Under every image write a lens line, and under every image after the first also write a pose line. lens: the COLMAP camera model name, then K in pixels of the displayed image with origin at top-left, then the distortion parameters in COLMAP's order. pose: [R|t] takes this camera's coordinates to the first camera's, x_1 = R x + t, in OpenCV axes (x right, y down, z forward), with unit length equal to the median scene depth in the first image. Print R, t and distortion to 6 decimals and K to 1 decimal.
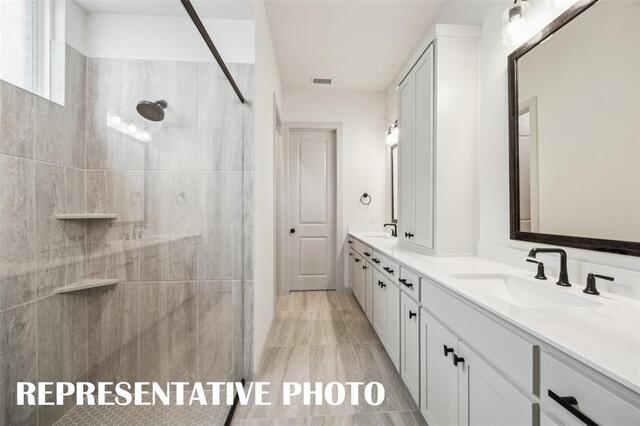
lens RADIAL K [[249.1, 0, 323.8], [0, 249.1, 212.2], [0, 0, 1]] dist [0.000152, 0.000078]
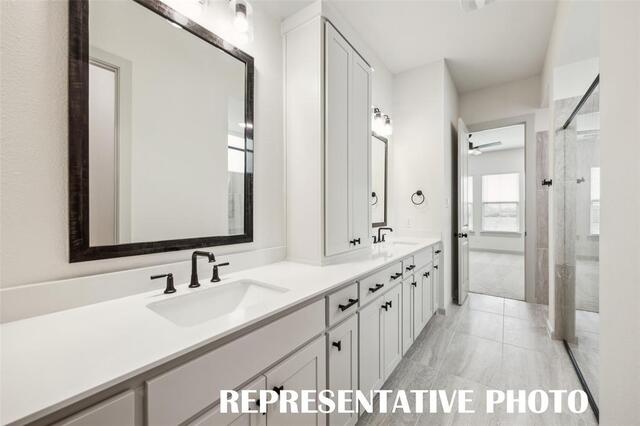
lens RADIAL K [[249.1, 0, 323.8], [0, 249.1, 212.2], [0, 0, 1]] dist [0.000152, 0.000078]
pose [[-0.771948, 0.011264, 0.635585, -0.096474], [0.010341, 0.999933, -0.005162, -0.000103], [-0.635601, 0.002588, -0.772013, 1.424173]]
